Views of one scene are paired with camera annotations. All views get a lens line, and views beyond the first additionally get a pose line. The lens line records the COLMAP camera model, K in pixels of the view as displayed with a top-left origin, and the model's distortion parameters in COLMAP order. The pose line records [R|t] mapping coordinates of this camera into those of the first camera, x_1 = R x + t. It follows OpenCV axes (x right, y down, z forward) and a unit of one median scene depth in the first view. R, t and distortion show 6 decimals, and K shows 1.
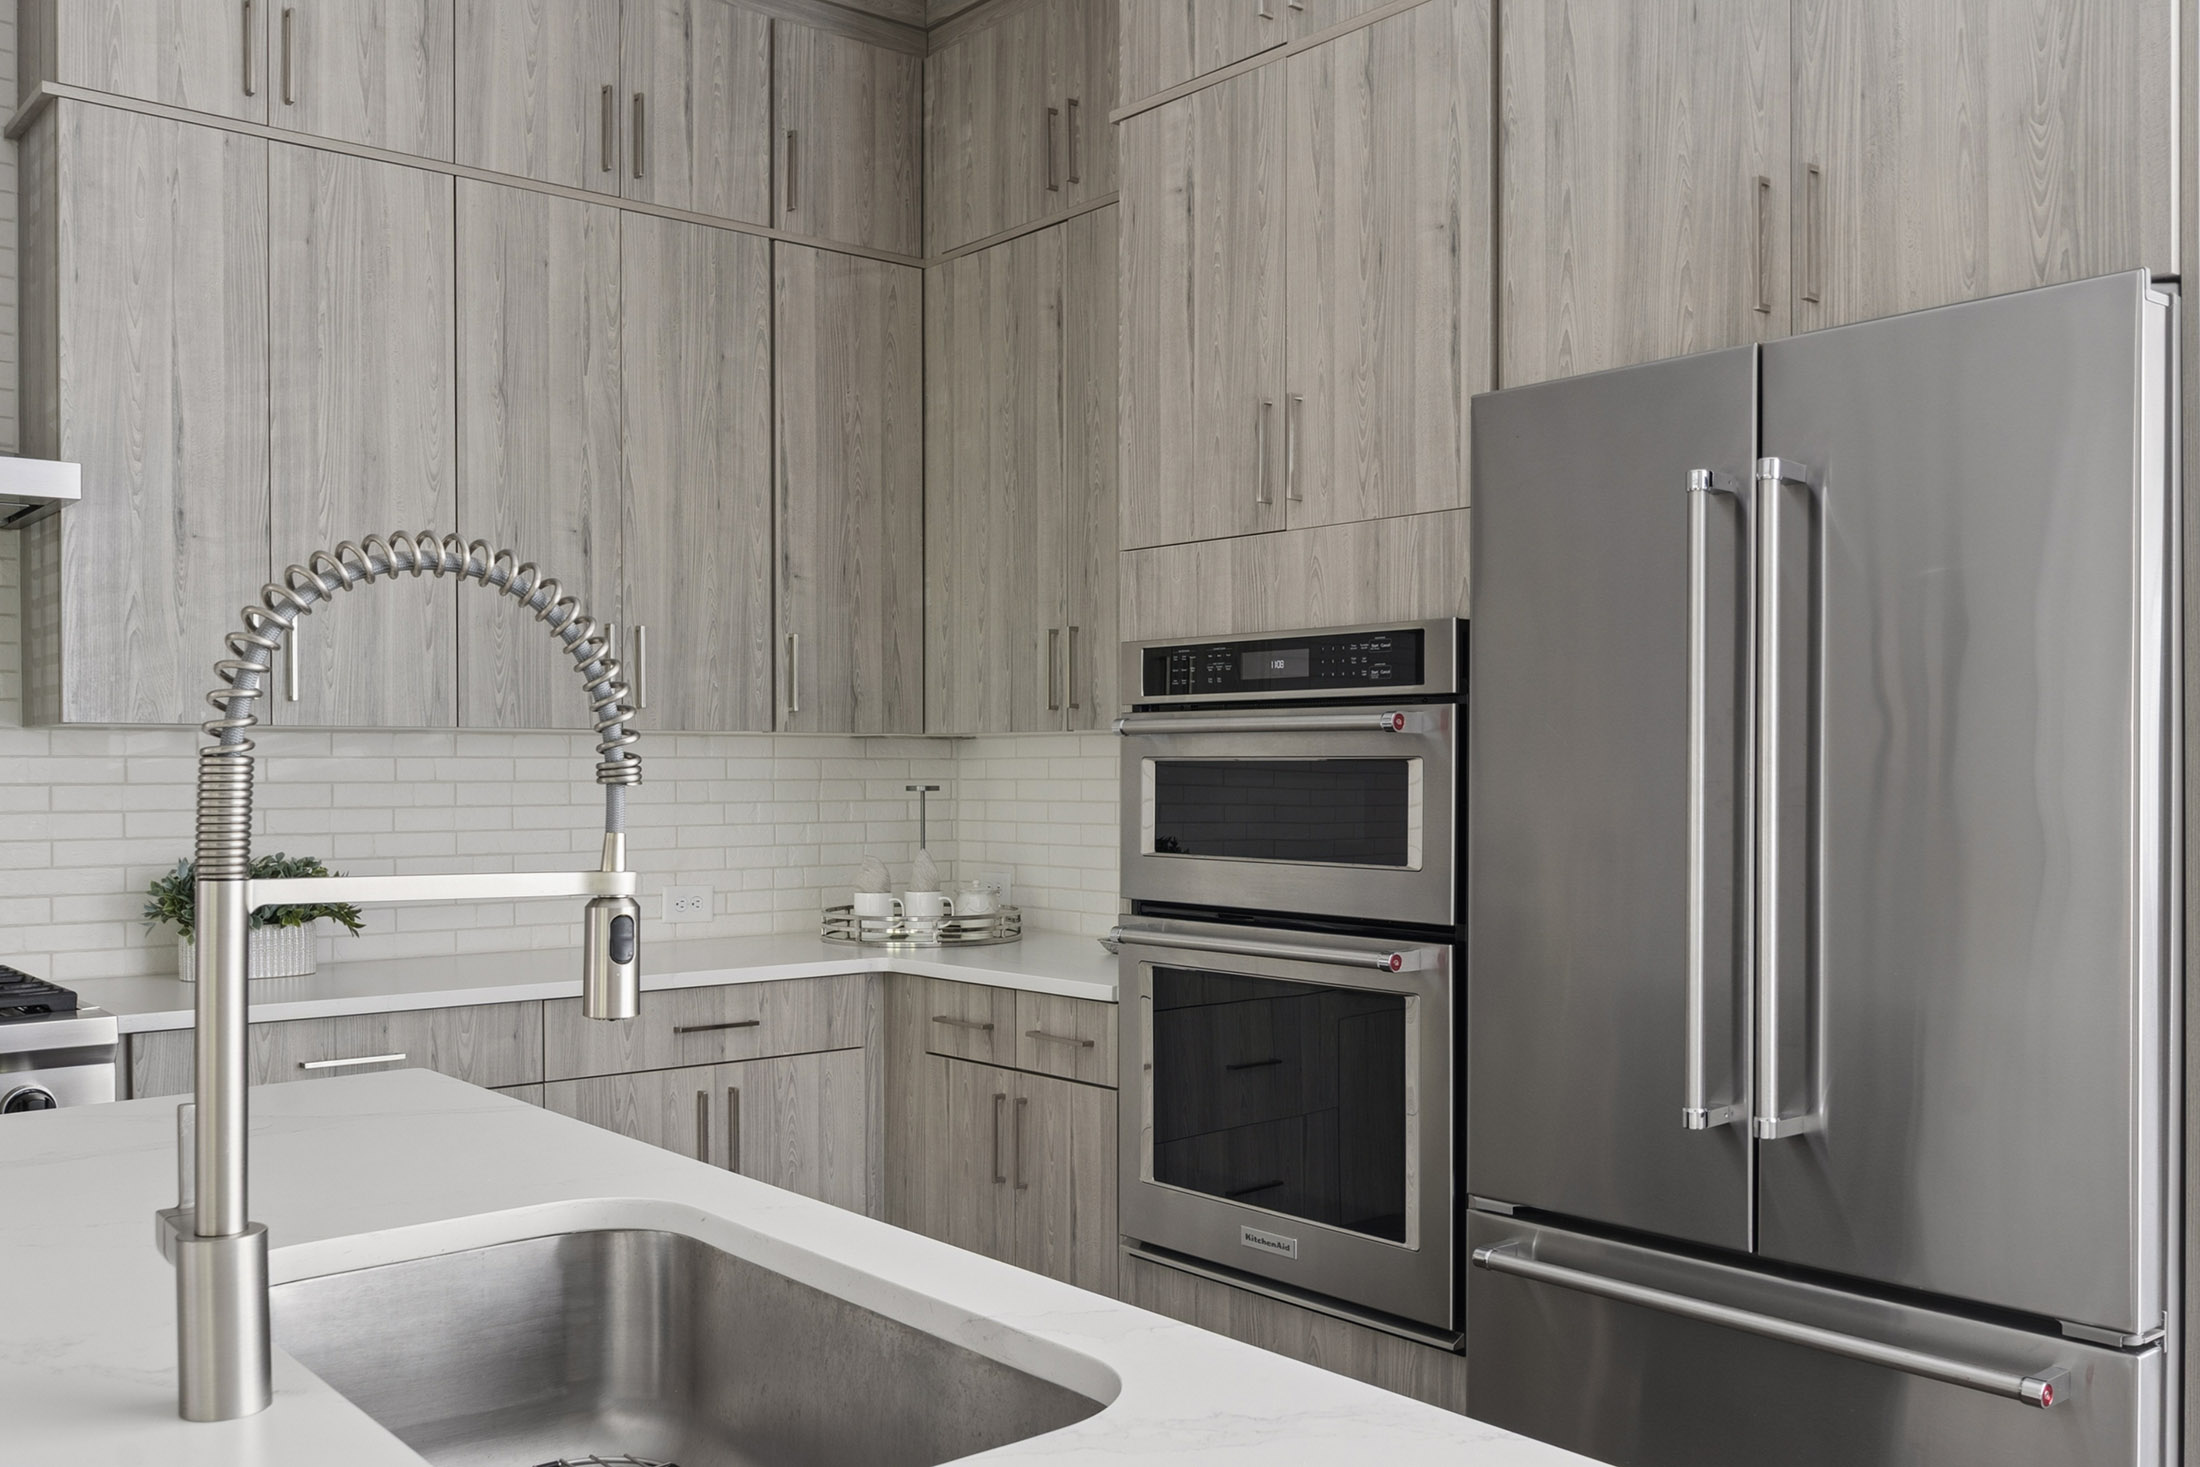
lens RADIAL K [[1904.3, 0, 1203.9], [0, 1904.3, 782.9], [0, 0, 1]] dist [-0.001806, -0.007138]
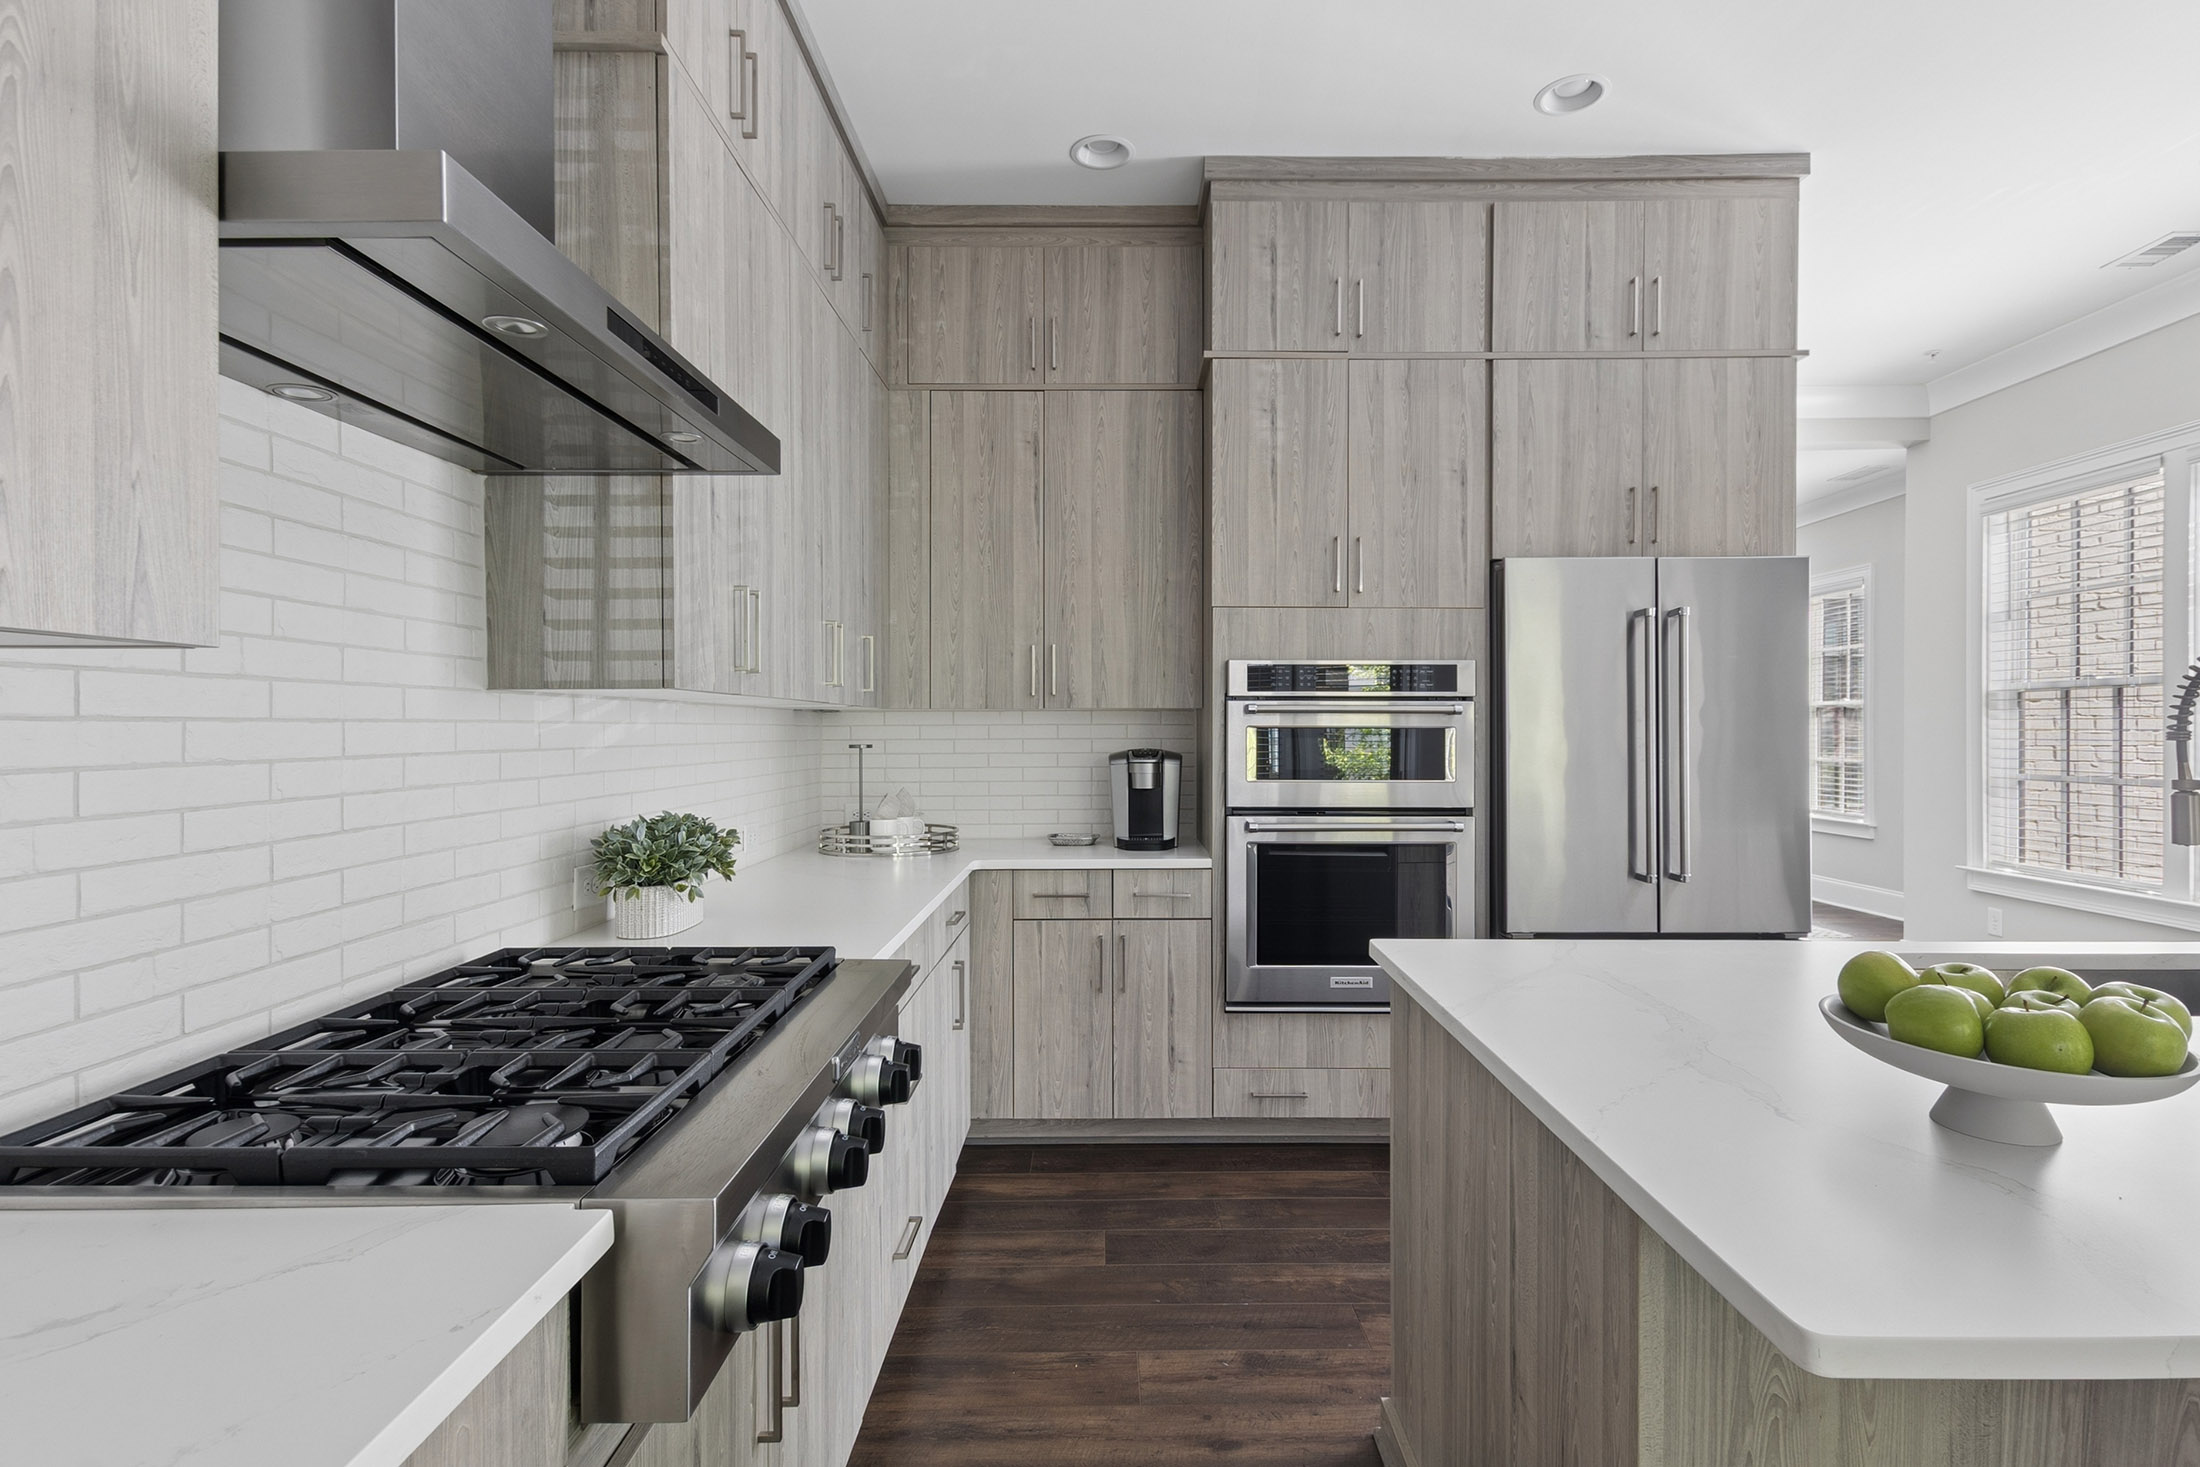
lens RADIAL K [[1054.5, 0, 1093.3], [0, 1054.5, 732.3], [0, 0, 1]] dist [0.015367, -0.000158]
pose [[0.662200, -0.000640, 0.749327, -0.858041], [0.006140, 0.999971, -0.004571, -0.004281], [-0.749302, 0.007628, 0.662184, 0.460669]]
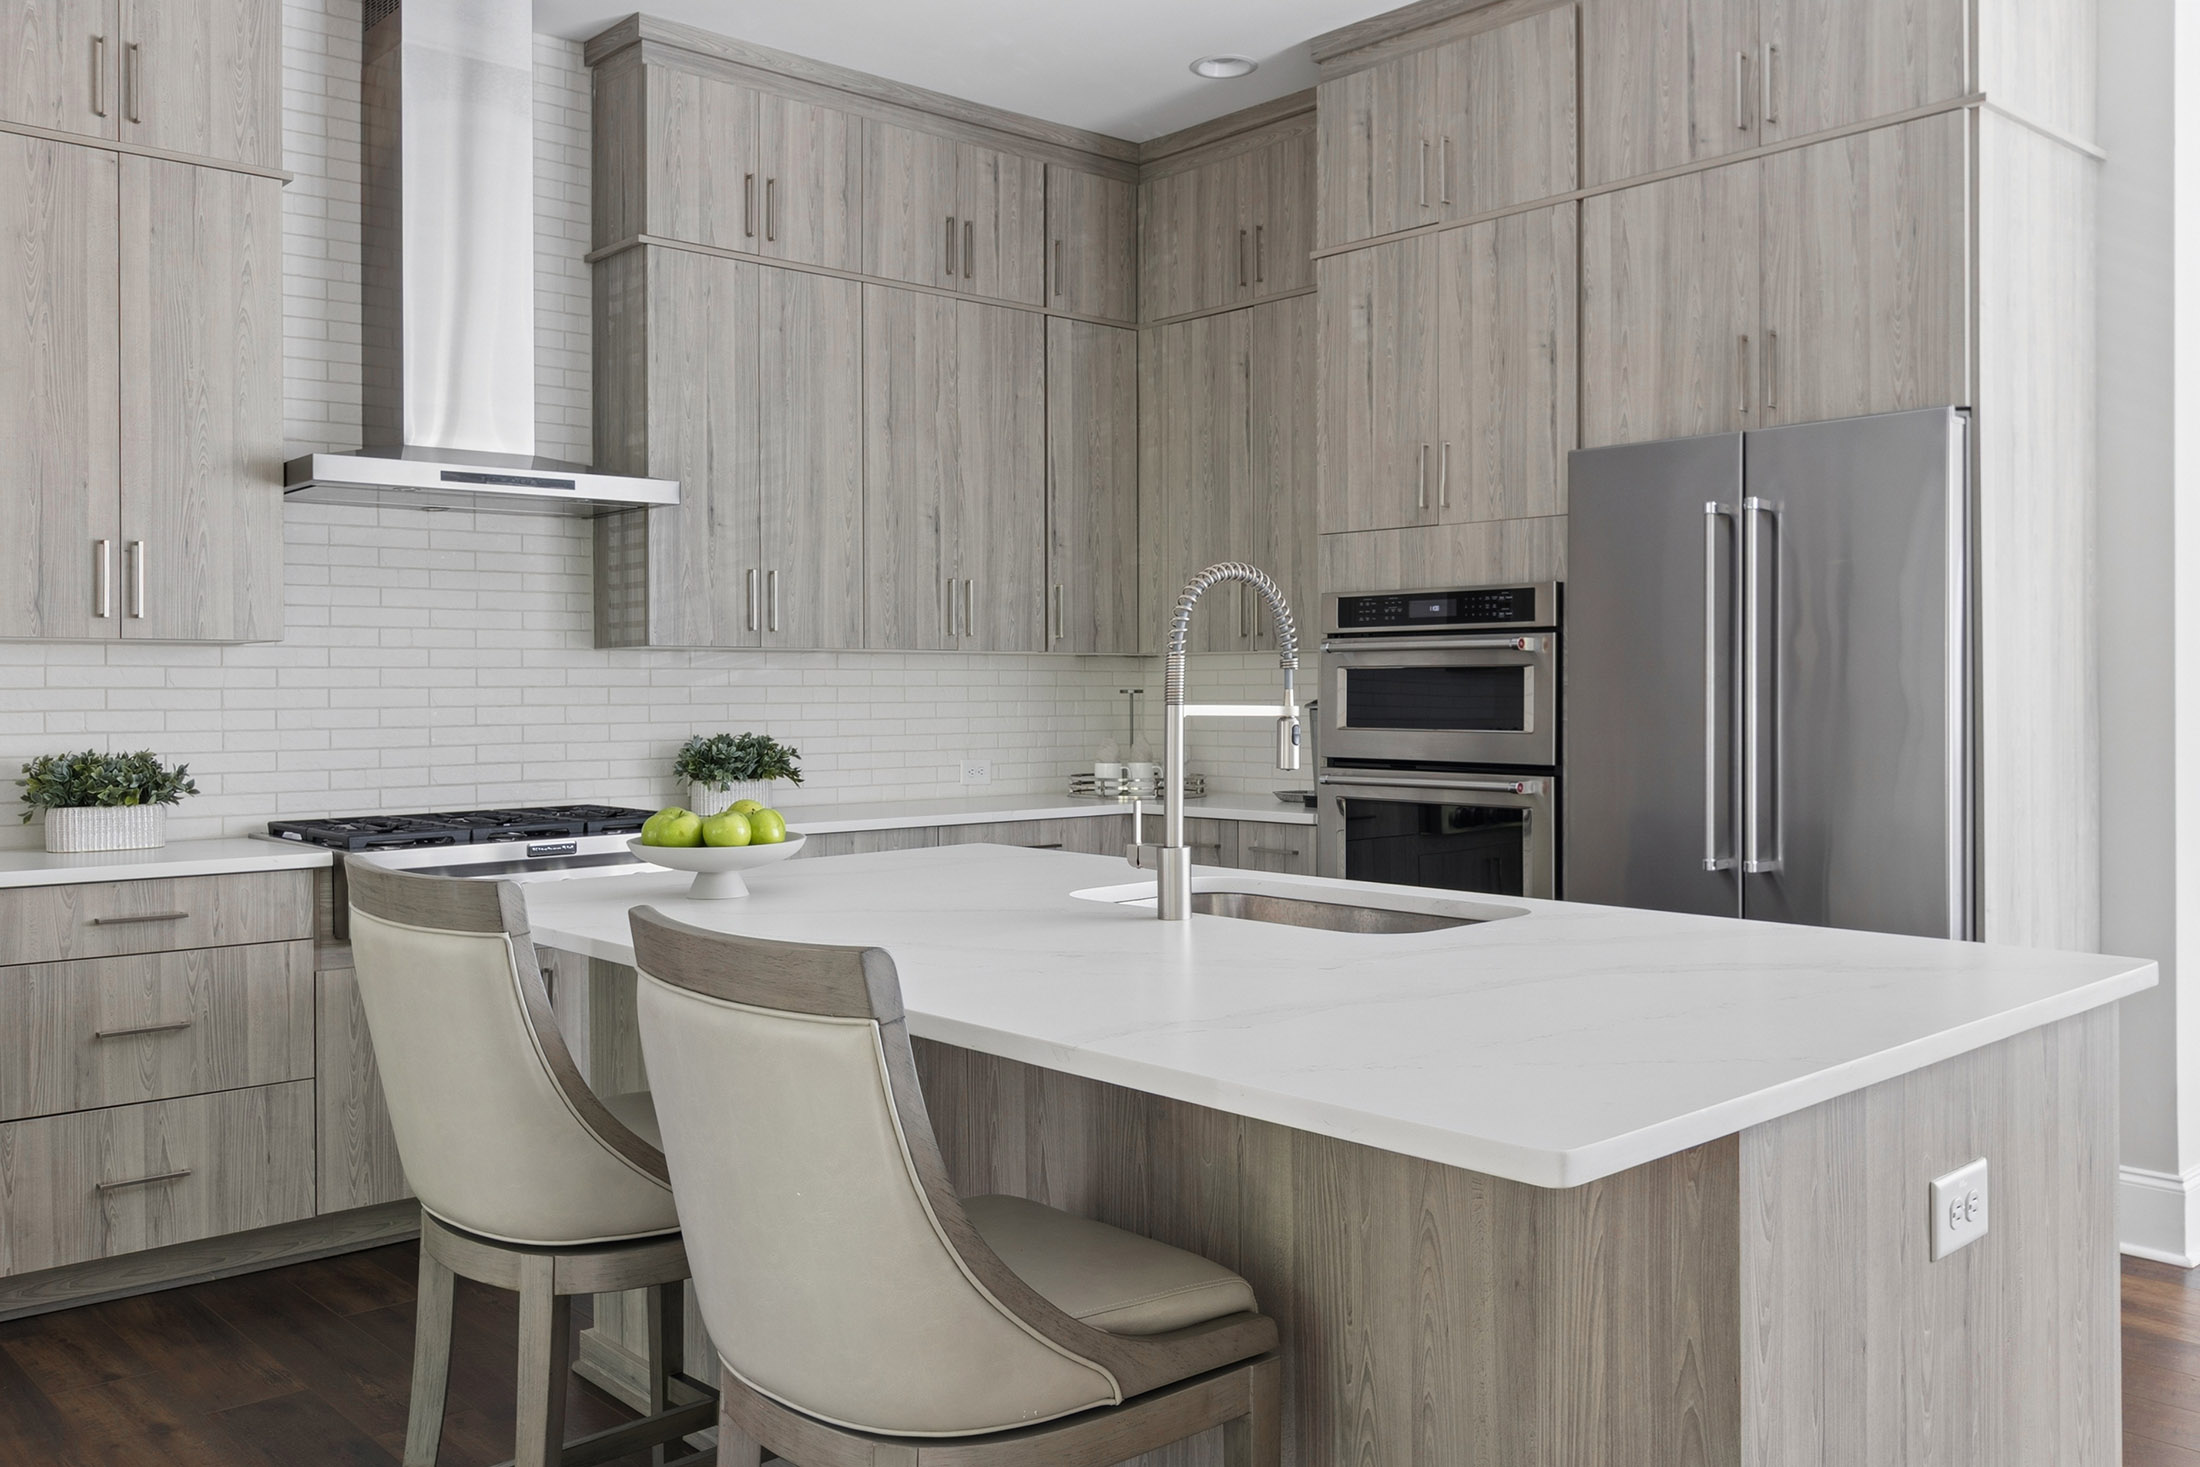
lens RADIAL K [[1815.7, 0, 1181.9], [0, 1815.7, 698.0], [0, 0, 1]] dist [0.001562, -0.001666]
pose [[0.999507, -0.001816, 0.031350, -0.207779], [0.001957, 0.999988, -0.004489, 0.018882], [-0.031341, 0.004548, 0.999498, -0.493560]]
